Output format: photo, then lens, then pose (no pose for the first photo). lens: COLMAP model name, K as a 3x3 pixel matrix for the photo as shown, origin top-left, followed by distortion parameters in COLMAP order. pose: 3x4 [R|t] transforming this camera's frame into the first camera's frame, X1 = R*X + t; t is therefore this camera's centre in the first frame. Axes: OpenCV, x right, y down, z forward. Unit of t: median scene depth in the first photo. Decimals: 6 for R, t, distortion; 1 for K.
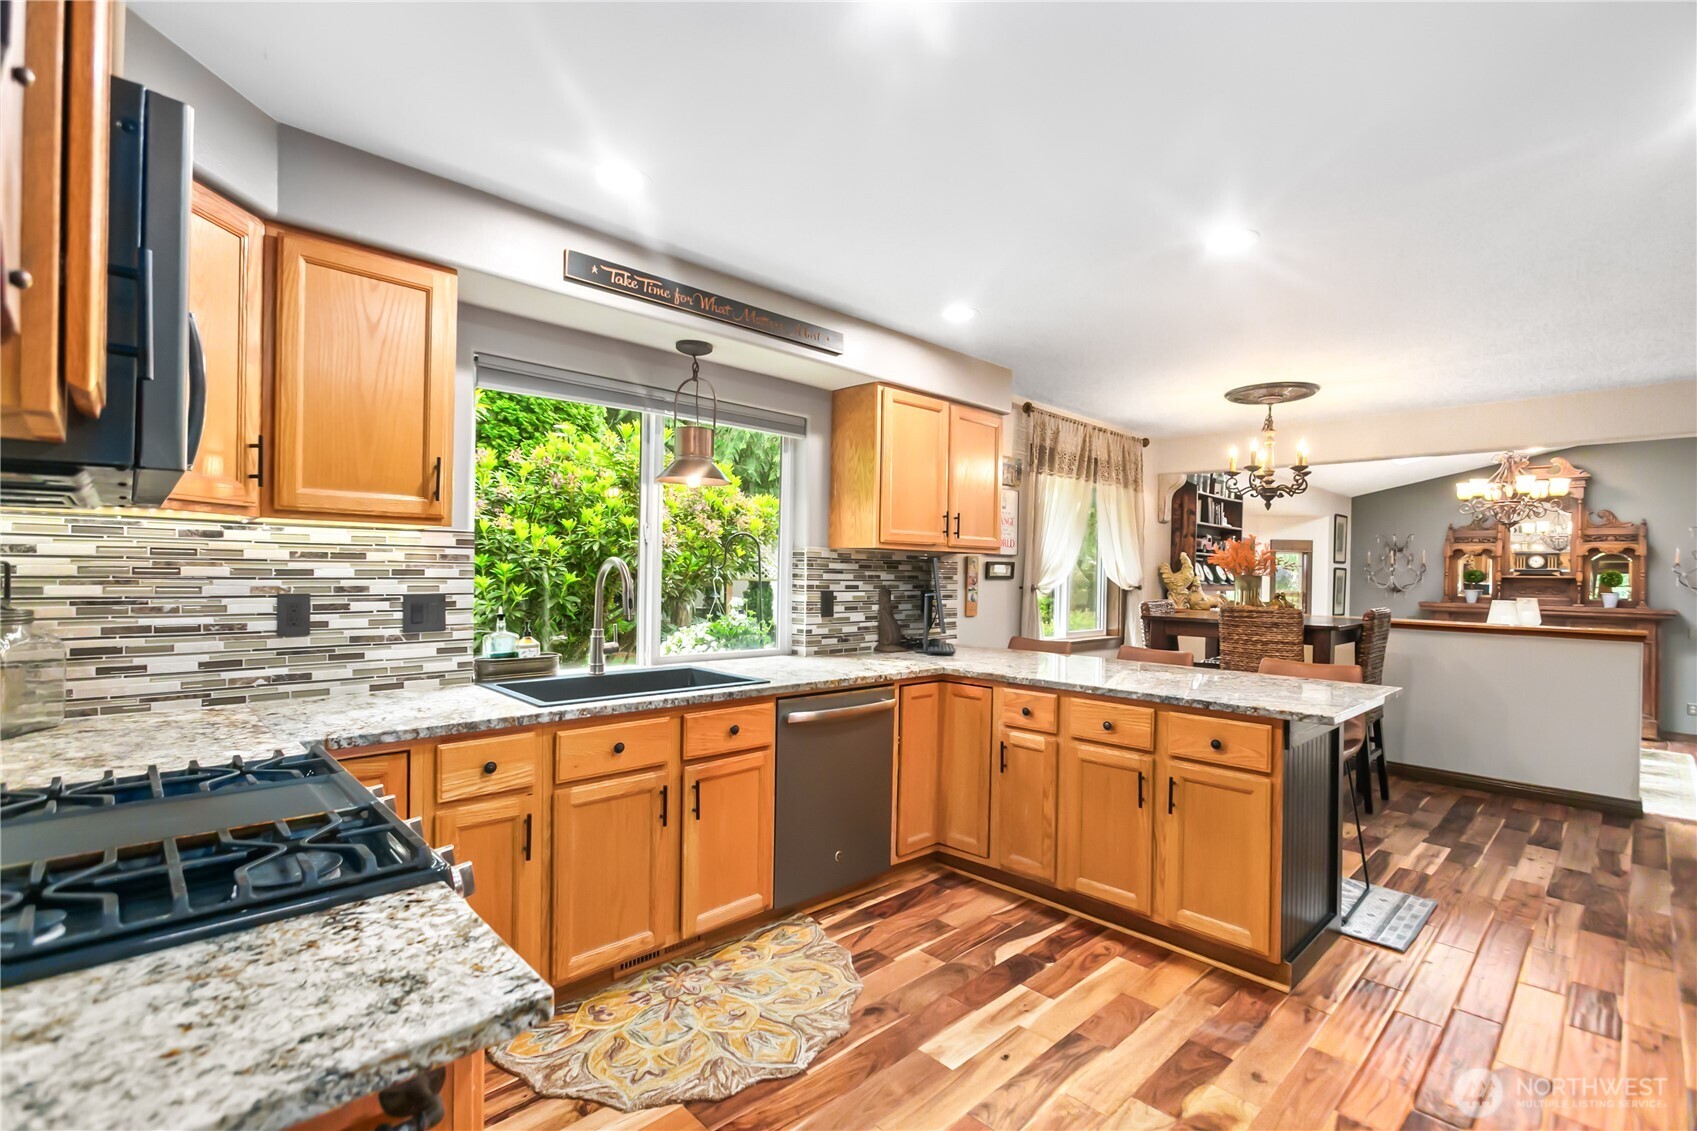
lens RADIAL K [[755.6, 0, 858.5], [0, 755.6, 572.5], [0, 0, 1]] dist [-0.000796, 0.002473]
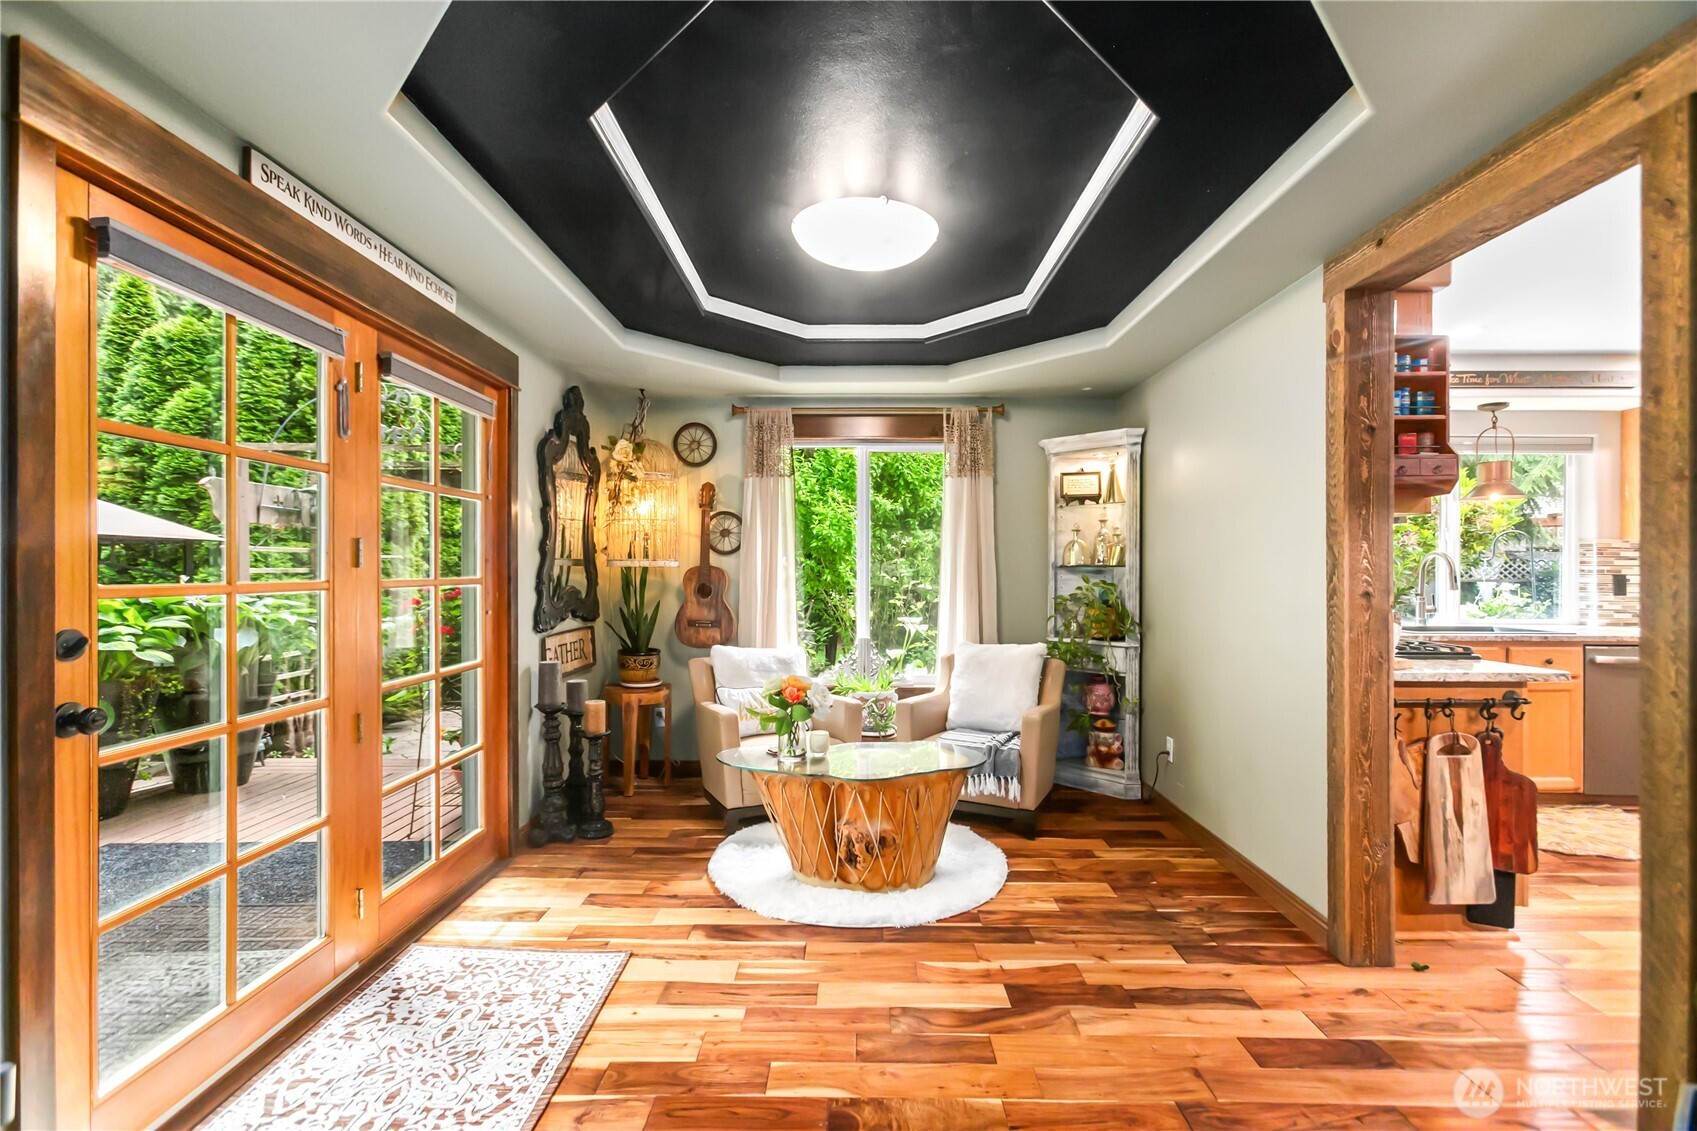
lens RADIAL K [[755.6, 0, 851.3], [0, 755.6, 570.3], [0, 0, 1]] dist [-0.000796, 0.002473]
pose [[0.711867, -0.015866, -0.702135, -0.065720], [0.007141, 0.999857, -0.015353, 0.027447], [0.702278, 0.005916, 0.711878, -0.753813]]
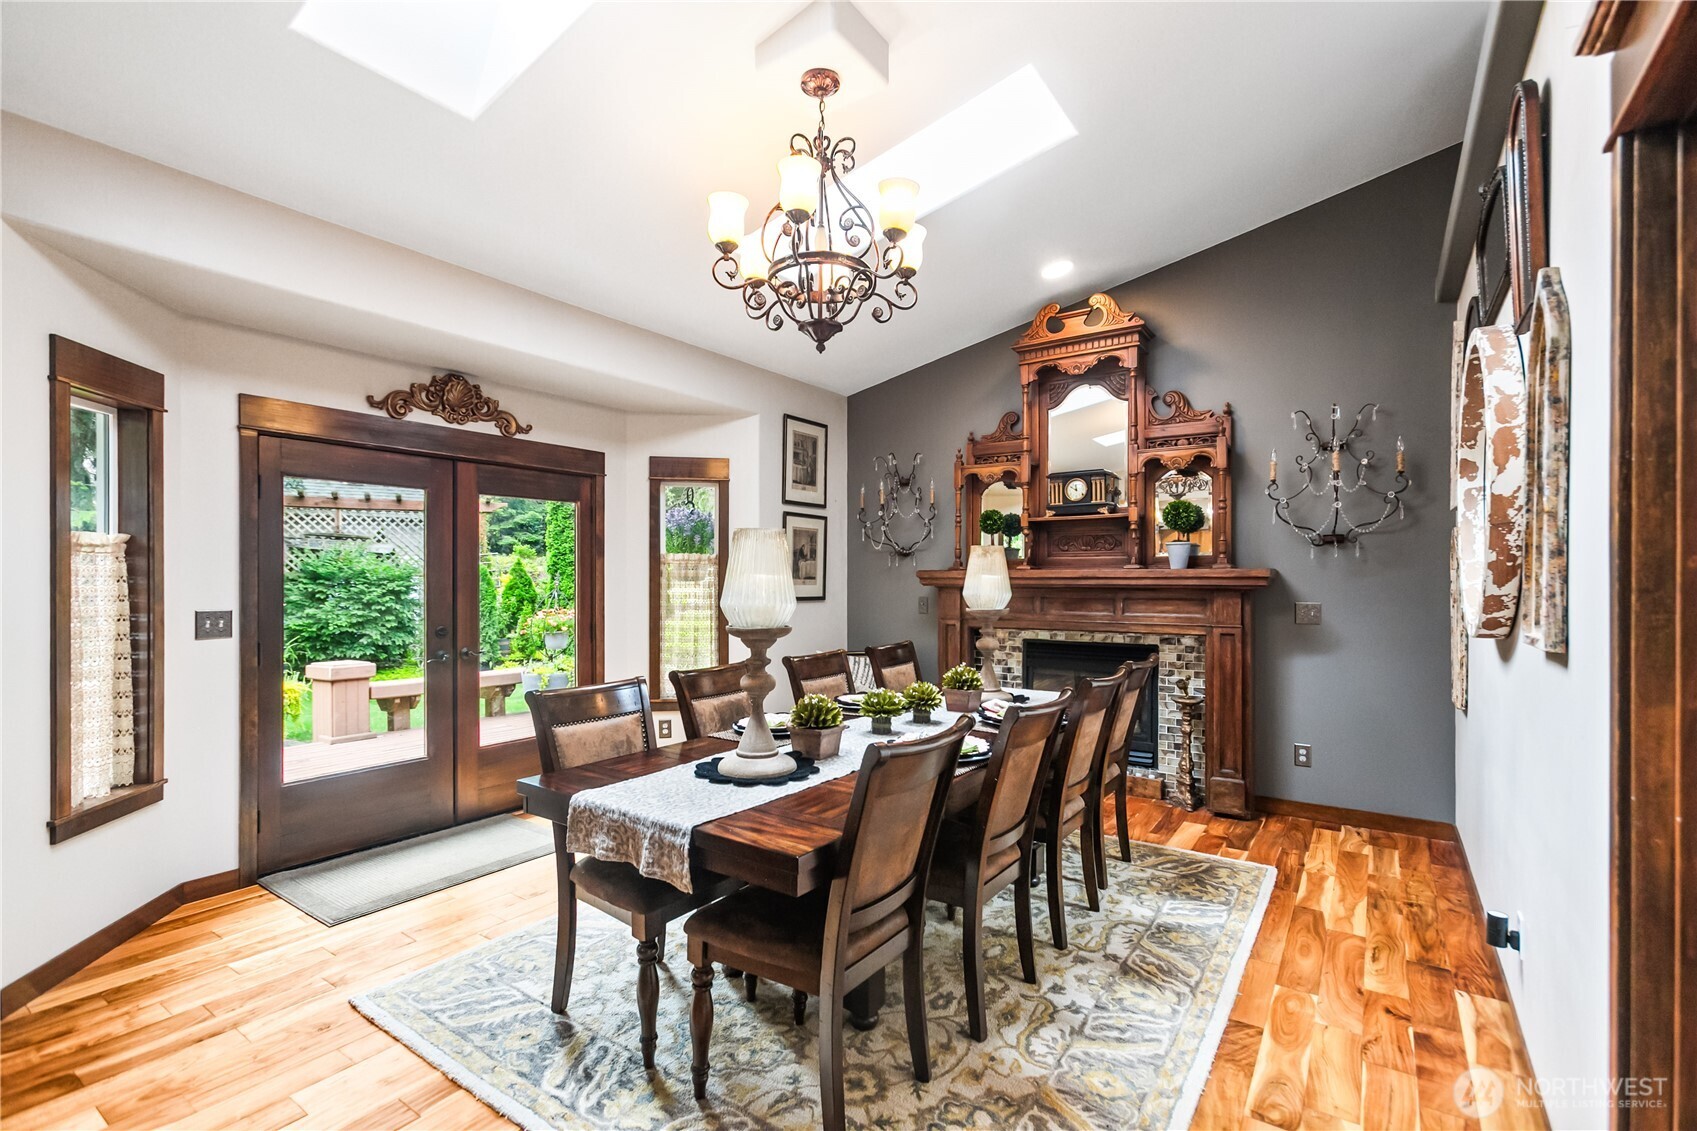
lens RADIAL K [[755.6, 0, 851.8], [0, 755.6, 576.9], [0, 0, 1]] dist [-0.000796, 0.002473]
pose [[0.981031, -0.017433, 0.193064, 1.524777], [0.016551, 0.999844, 0.006182, 0.103804], [-0.193142, -0.002869, 0.981167, 1.193997]]
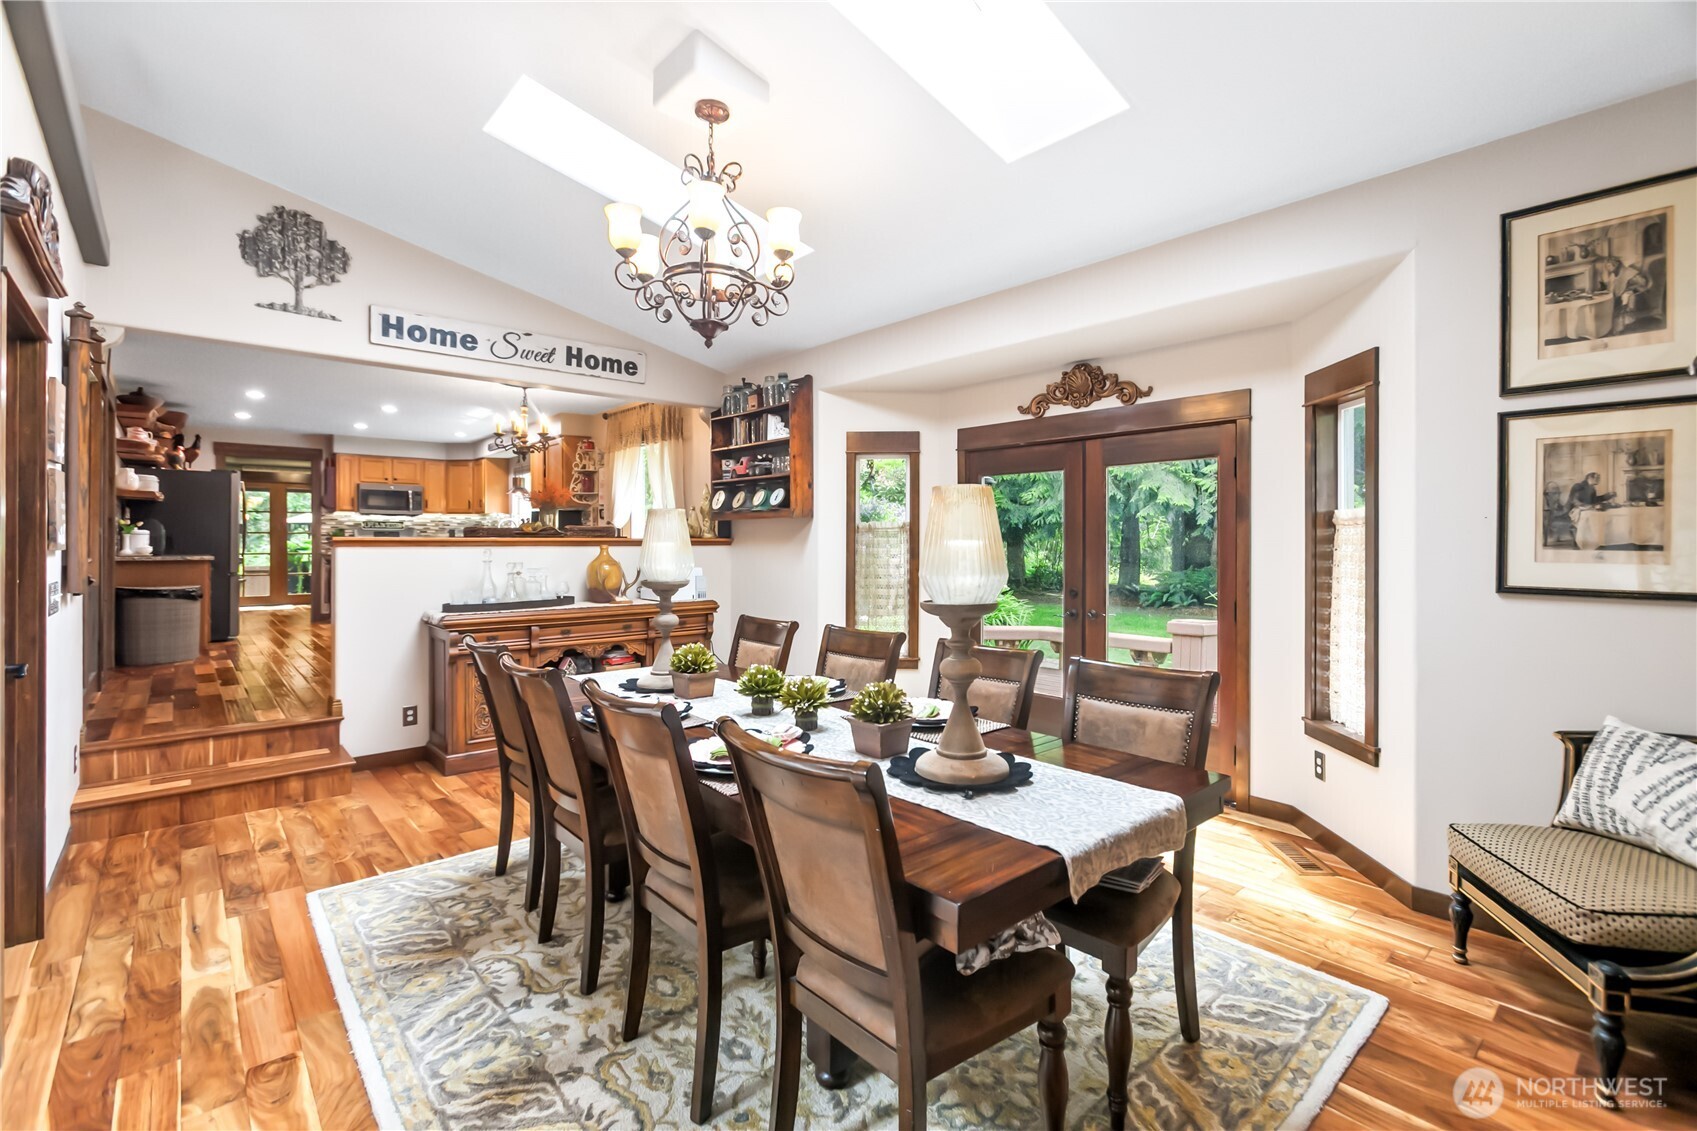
lens RADIAL K [[755.6, 0, 851.2], [0, 755.6, 535.1], [0, 0, 1]] dist [-0.000796, 0.002473]
pose [[-0.037925, -0.030226, -0.998823, 2.459849], [-0.002038, 0.999543, -0.030171, 0.124484], [0.999279, 0.000891, -0.037969, 2.101778]]
